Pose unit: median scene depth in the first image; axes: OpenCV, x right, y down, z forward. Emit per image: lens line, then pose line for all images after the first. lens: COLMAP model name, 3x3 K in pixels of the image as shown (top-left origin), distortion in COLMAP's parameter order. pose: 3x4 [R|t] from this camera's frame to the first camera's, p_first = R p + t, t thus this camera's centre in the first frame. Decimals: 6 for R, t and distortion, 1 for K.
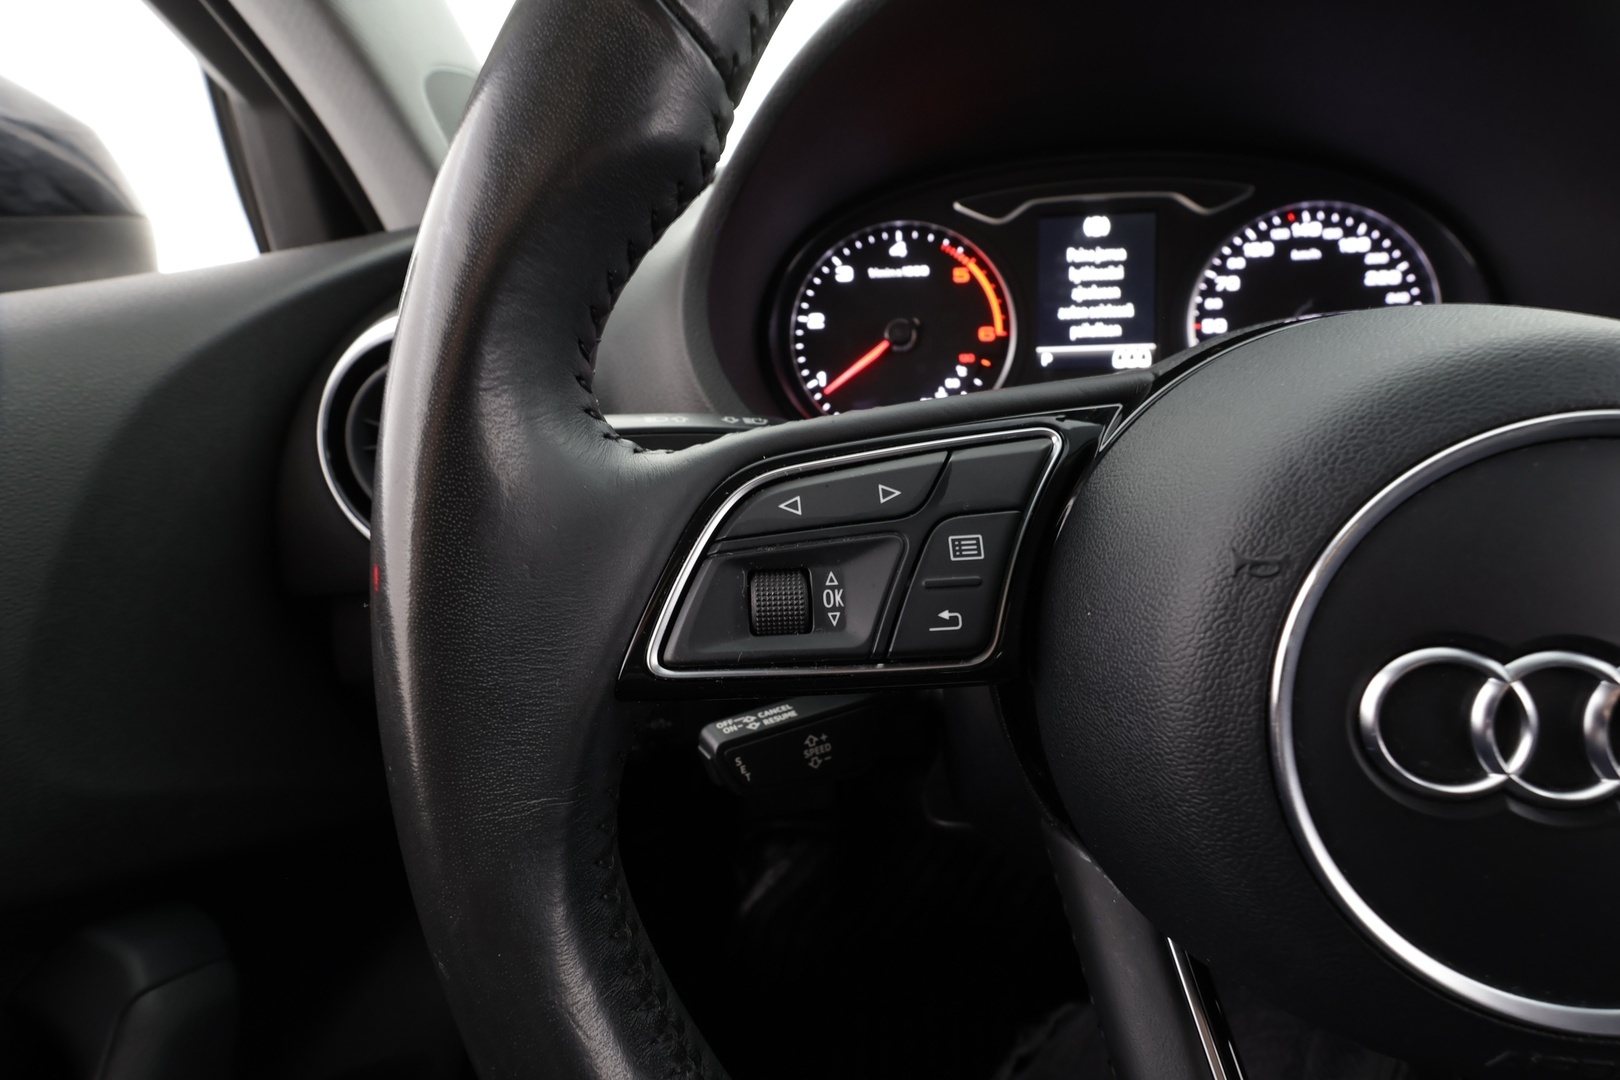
lens RADIAL K [[752.6, 0, 811.2], [0, 752.6, 550.7], [0, 0, 1]] dist [-0.015781, 0.004823]
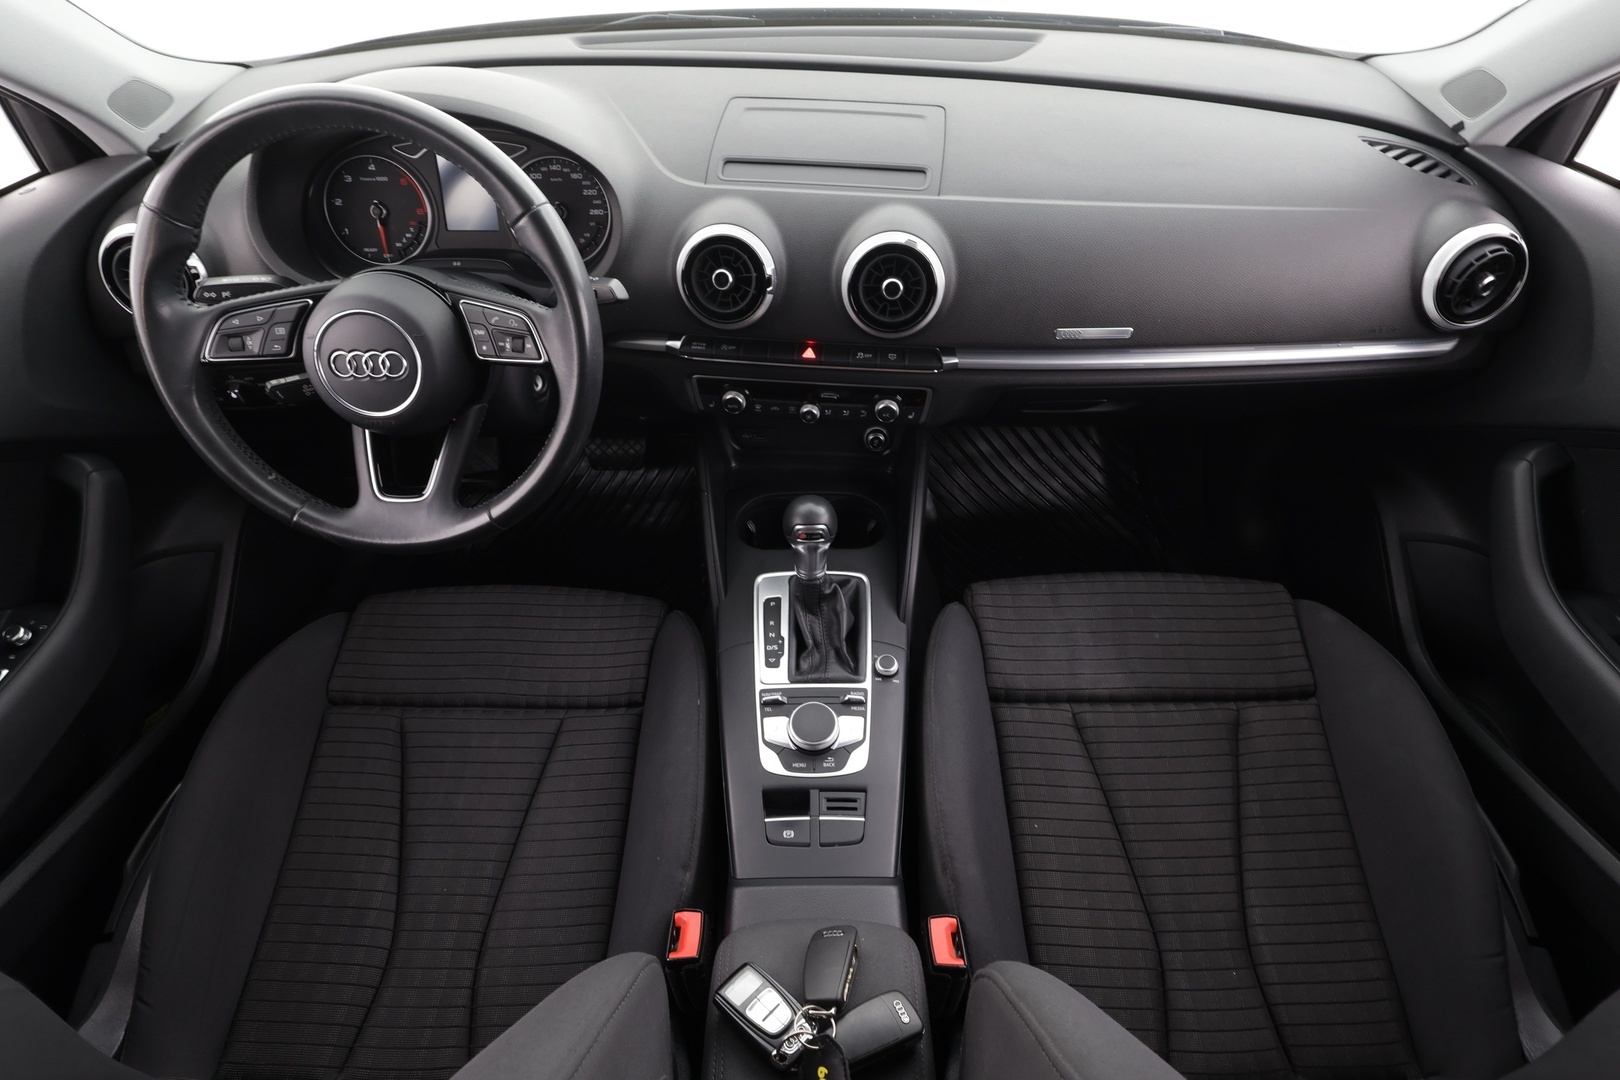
lens RADIAL K [[804.0, 0, 807.0], [0, 804.0, 545.0], [0, 0, 1]] dist [-0.004932, -0.000393]
pose [[0.990570, -0.037623, 0.131737, 1.351195], [-0.007741, 0.944649, 0.327990, -0.200409], [-0.136785, -0.325917, 0.935451, -2.216360]]
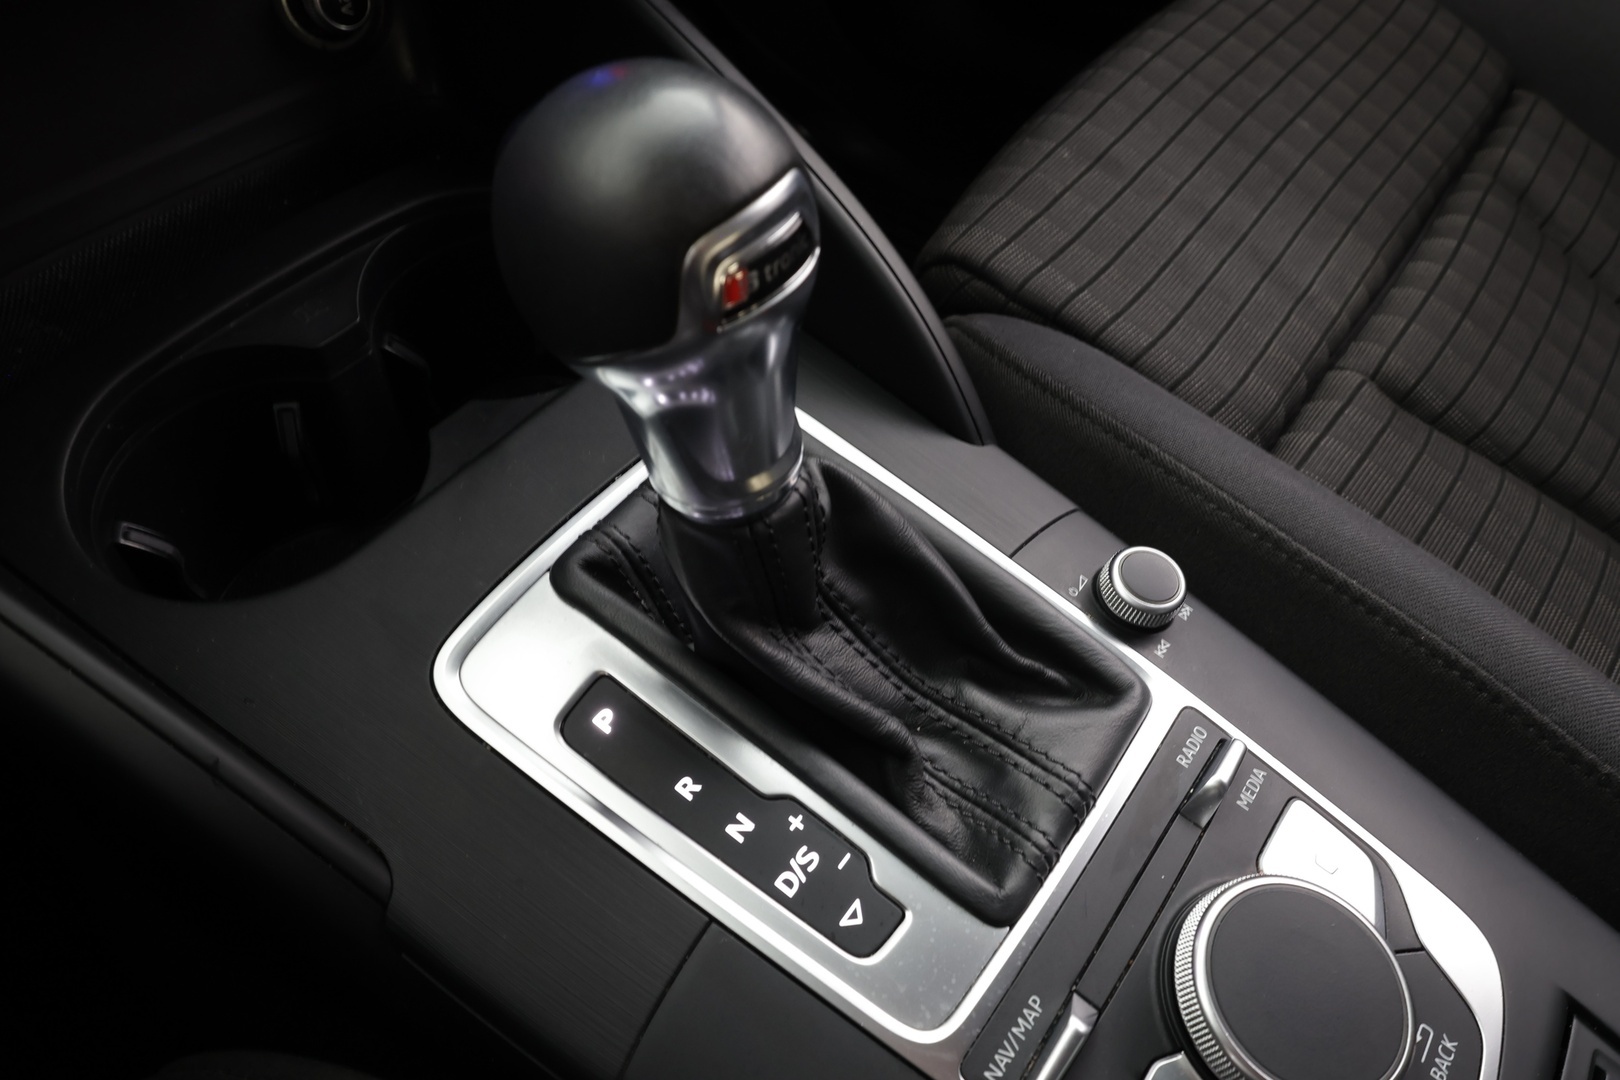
lens RADIAL K [[1122.7, 0, 816.6], [0, 1122.7, 539.3], [0, 0, 1]] dist [0.006075, -0.001589]
pose [[0.502029, -0.622286, 0.600605, 1.239265], [0.283140, 0.774450, 0.565737, 0.460906], [-0.817189, -0.113961, 0.564991, 0.045740]]
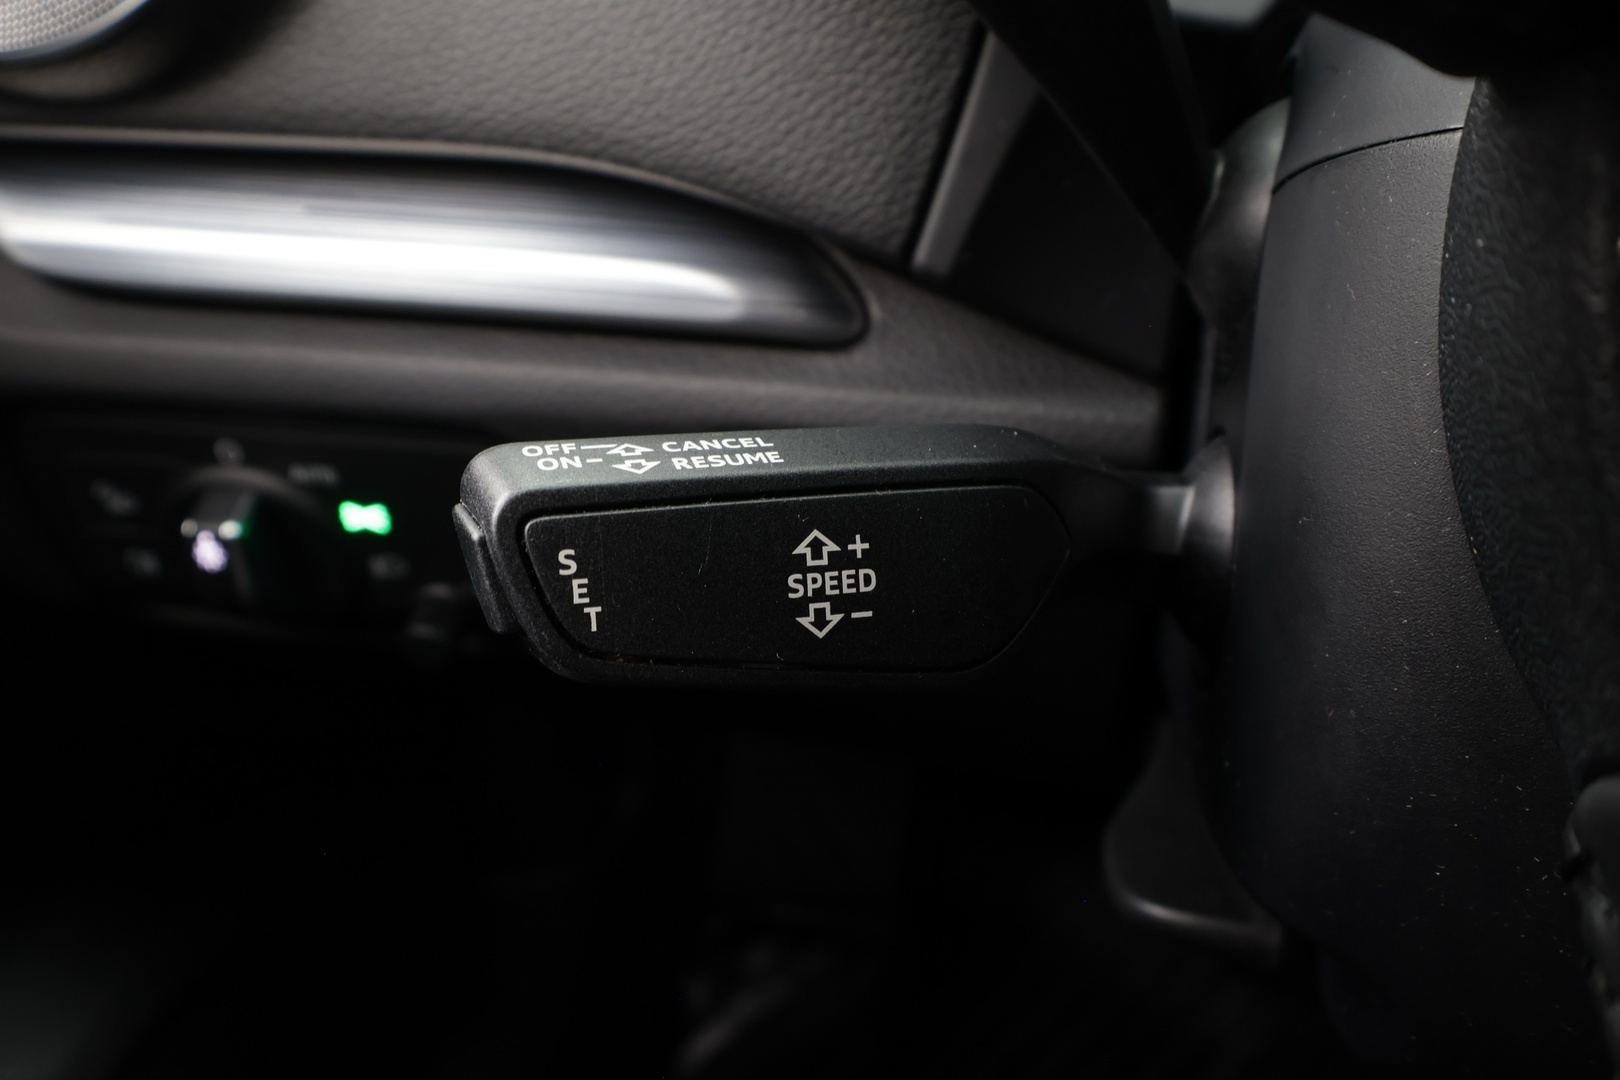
lens RADIAL K [[1282.1, 0, 802.9], [0, 1282.1, 540.7], [0, 0, 1]] dist [-0.002107, 0.009494]
pose [[0.987066, 0.137296, -0.082771, 0.031937], [-0.132763, 0.989449, 0.058009, 0.183249], [0.089863, -0.046270, 0.994879, 0.392069]]
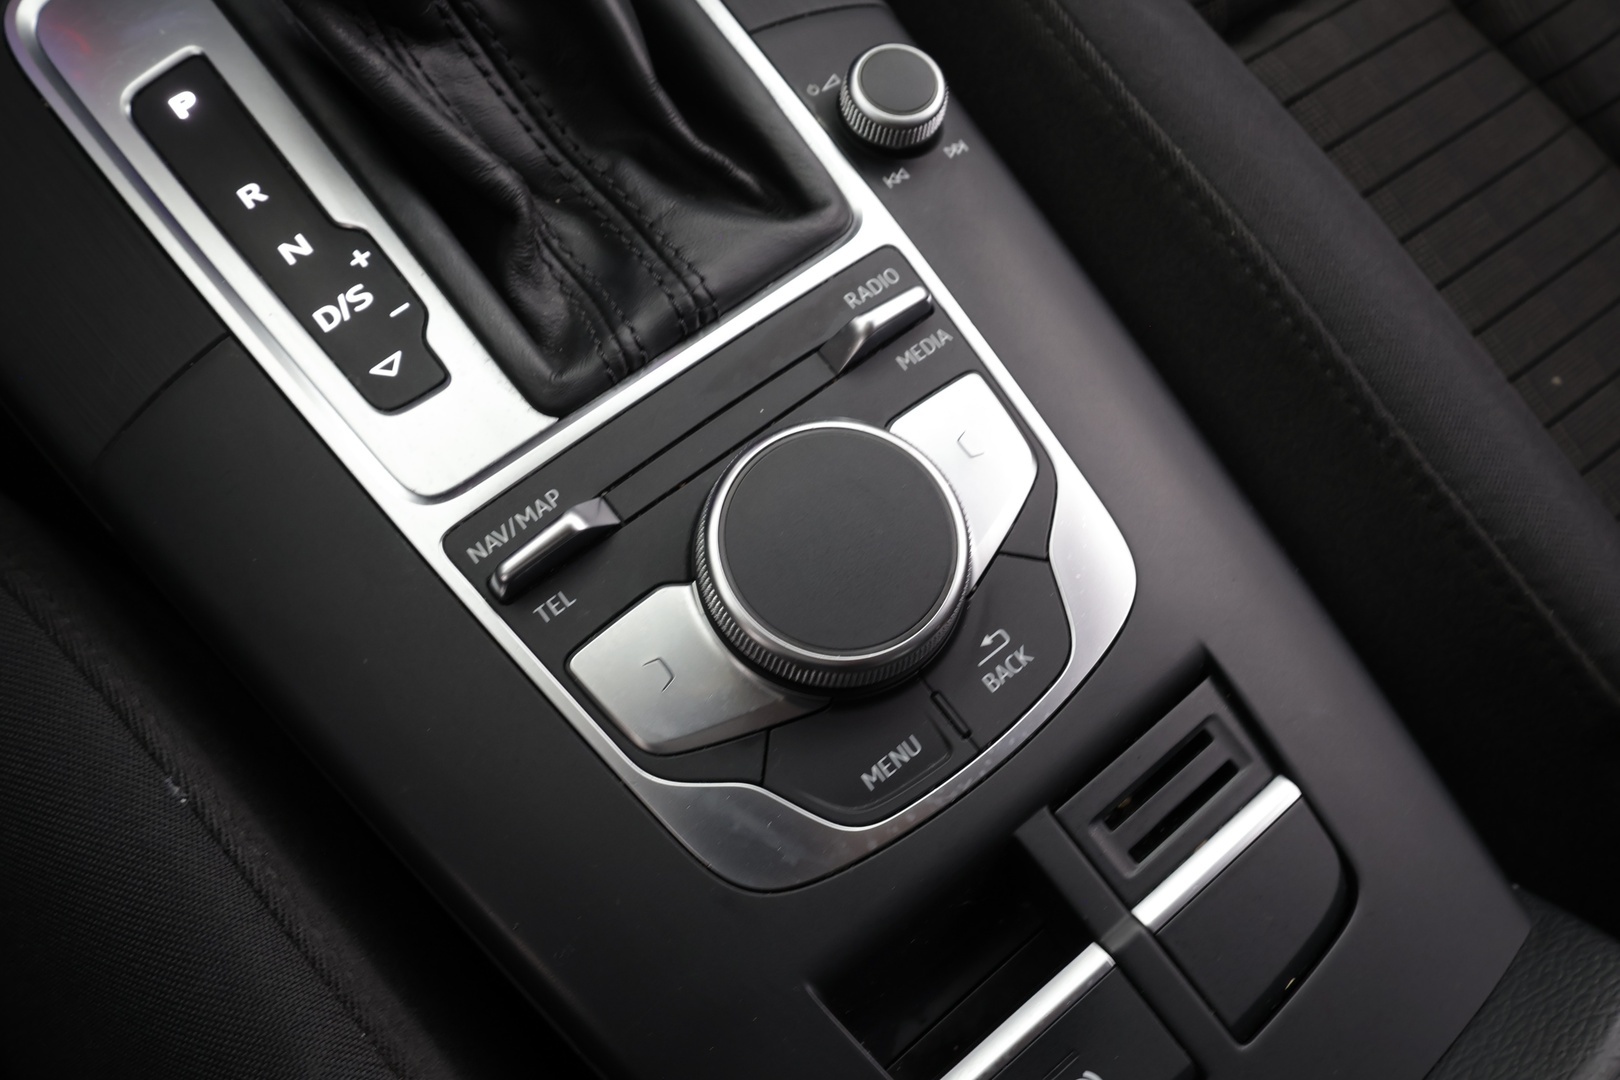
lens RADIAL K [[1282.1, 0, 810.7], [0, 1282.1, 552.6], [0, 0, 1]] dist [-0.002107, 0.009494]
pose [[0.698041, -0.616392, 0.364417, 1.403555], [0.214928, 0.665812, 0.714493, 0.716970], [-0.683041, -0.420422, 0.597244, -0.293035]]
